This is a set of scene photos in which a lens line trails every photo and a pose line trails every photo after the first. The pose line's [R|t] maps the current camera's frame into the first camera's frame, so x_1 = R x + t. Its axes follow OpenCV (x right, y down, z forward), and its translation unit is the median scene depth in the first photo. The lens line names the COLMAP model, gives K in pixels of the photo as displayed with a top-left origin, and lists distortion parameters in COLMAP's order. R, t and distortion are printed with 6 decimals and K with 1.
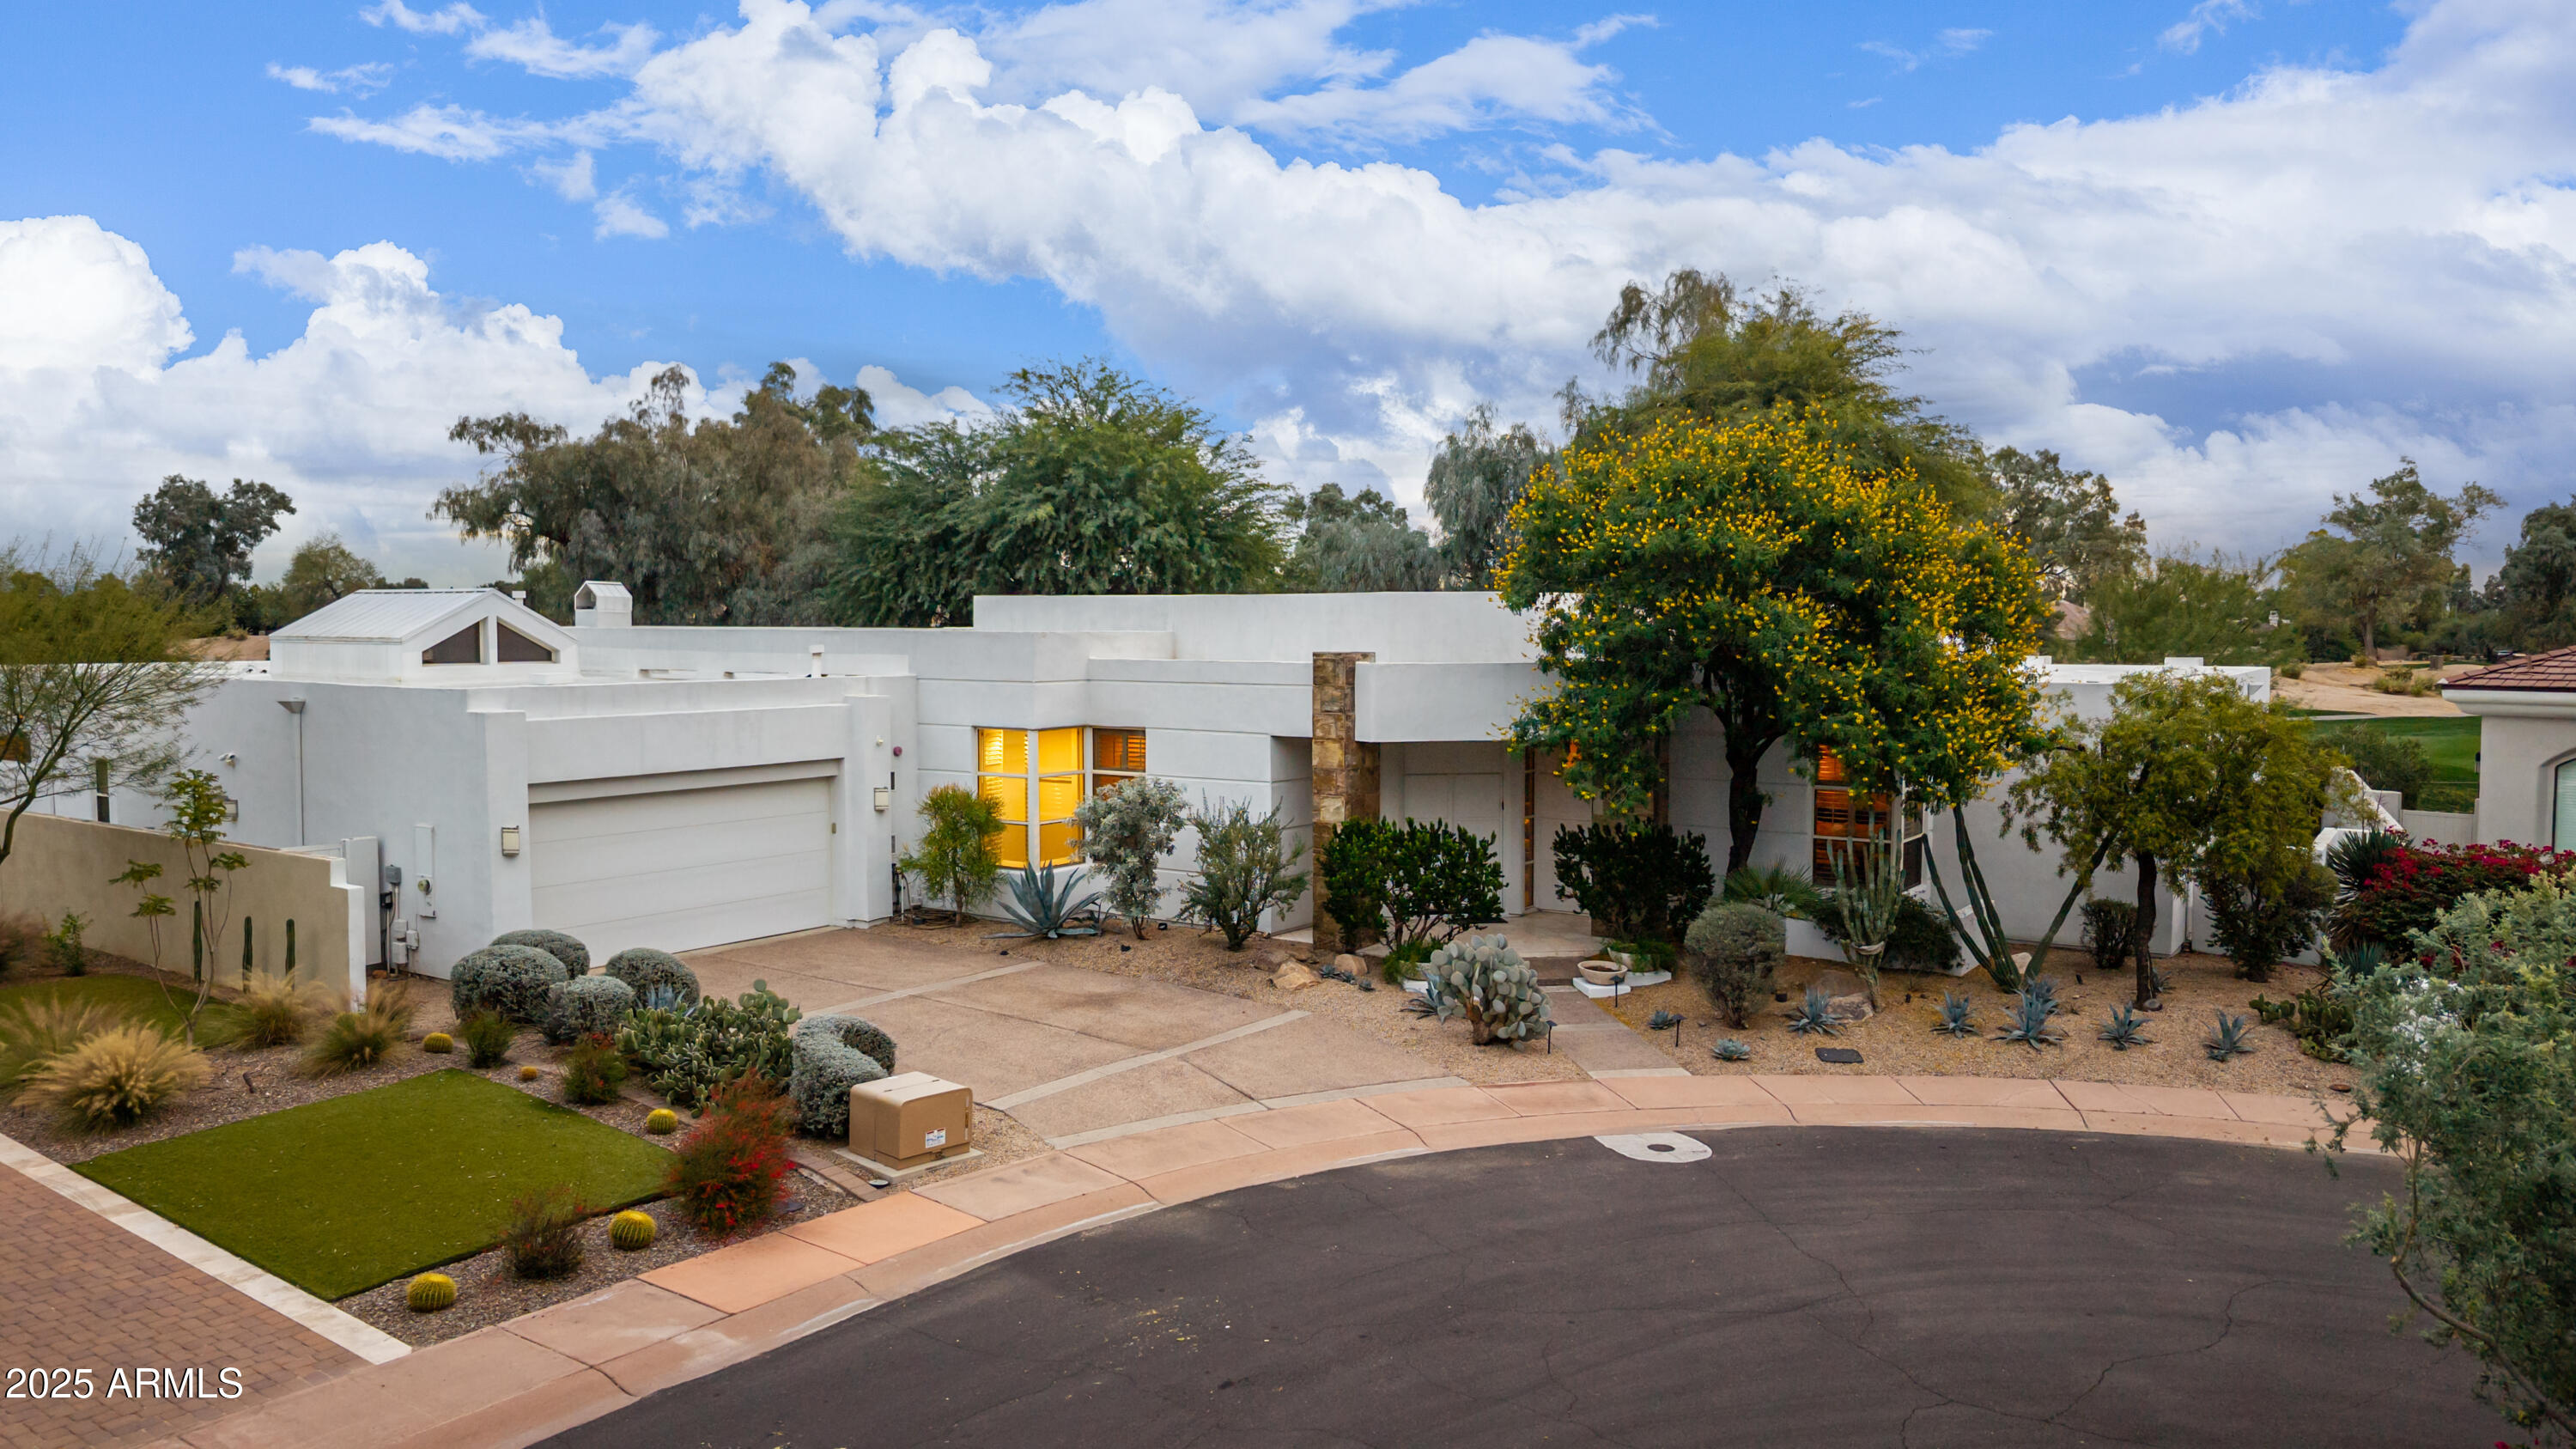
lens RADIAL K [[1840.0, 0, 1286.6], [0, 1840.0, 714.6], [0, 0, 1]] dist [0.051209, -0.054719]
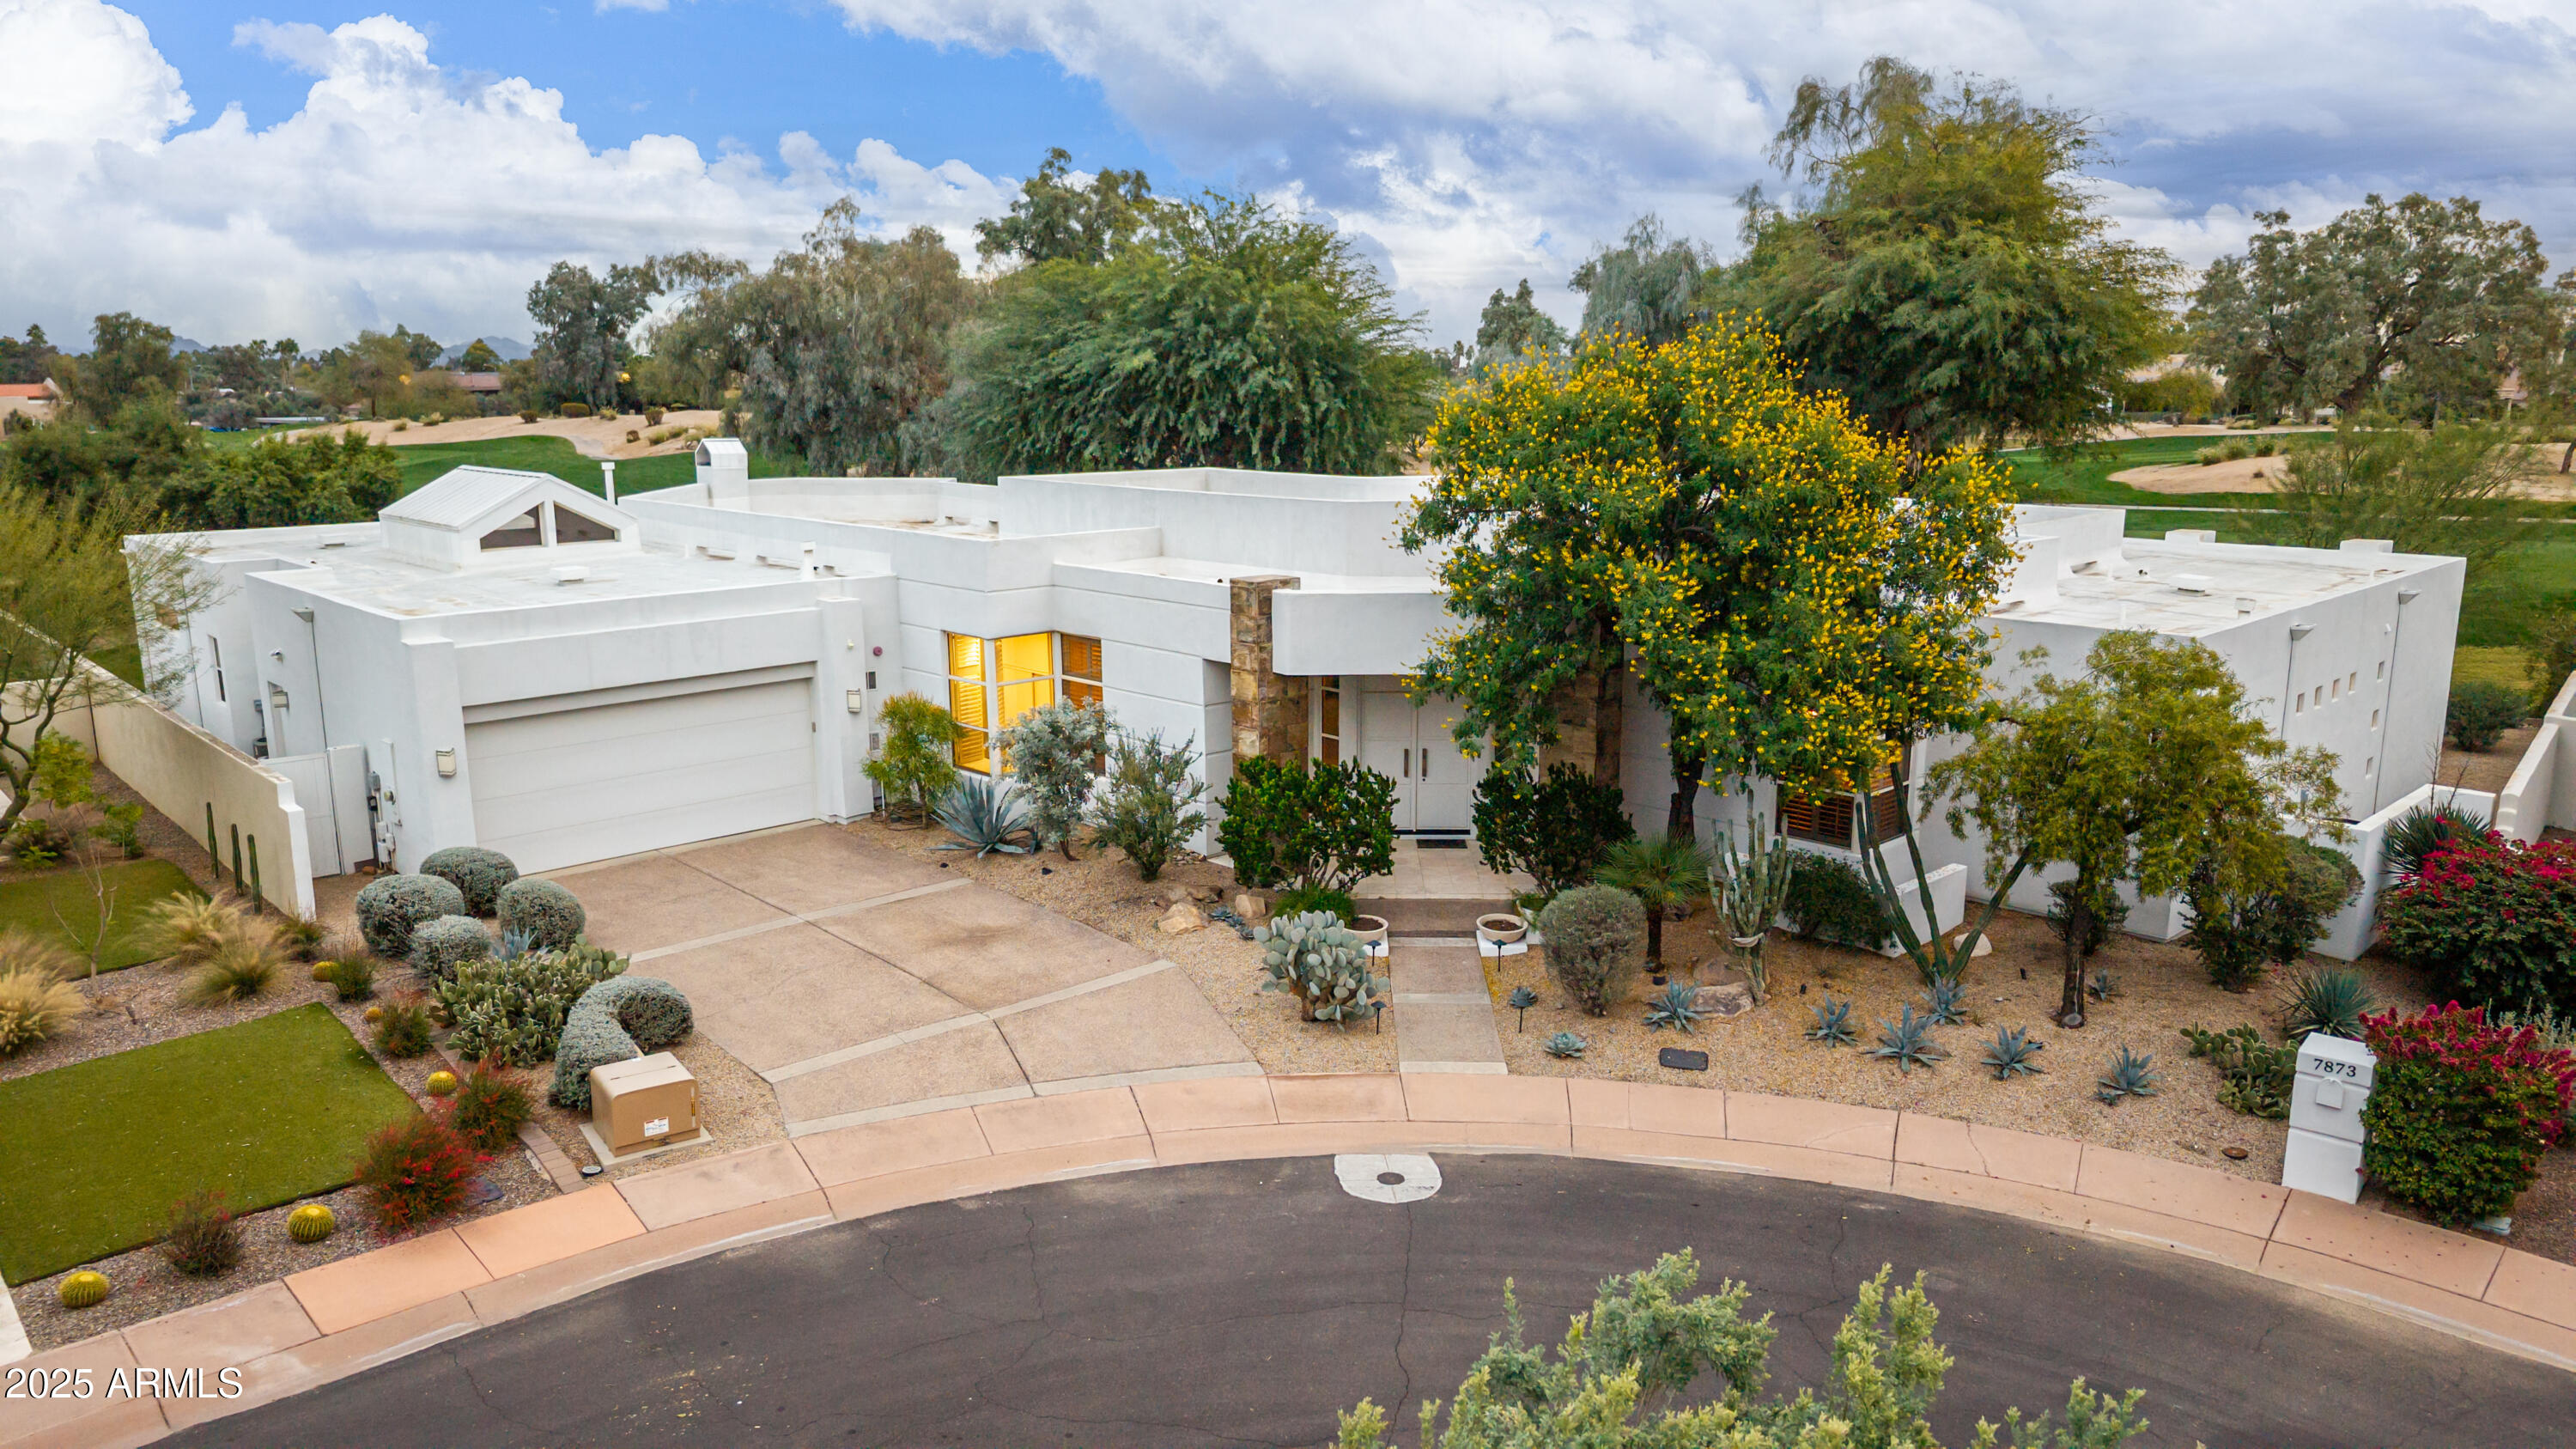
lens RADIAL K [[1811.3, 0, 1291.1], [0, 1811.3, 734.0], [0, 0, 1]] dist [0.052126, -0.049291]
pose [[0.975423, 0.036662, -0.217268, 0.254212], [-0.001966, 0.987469, 0.157801, -0.103175], [0.220330, -0.153496, 0.963272, 0.085585]]
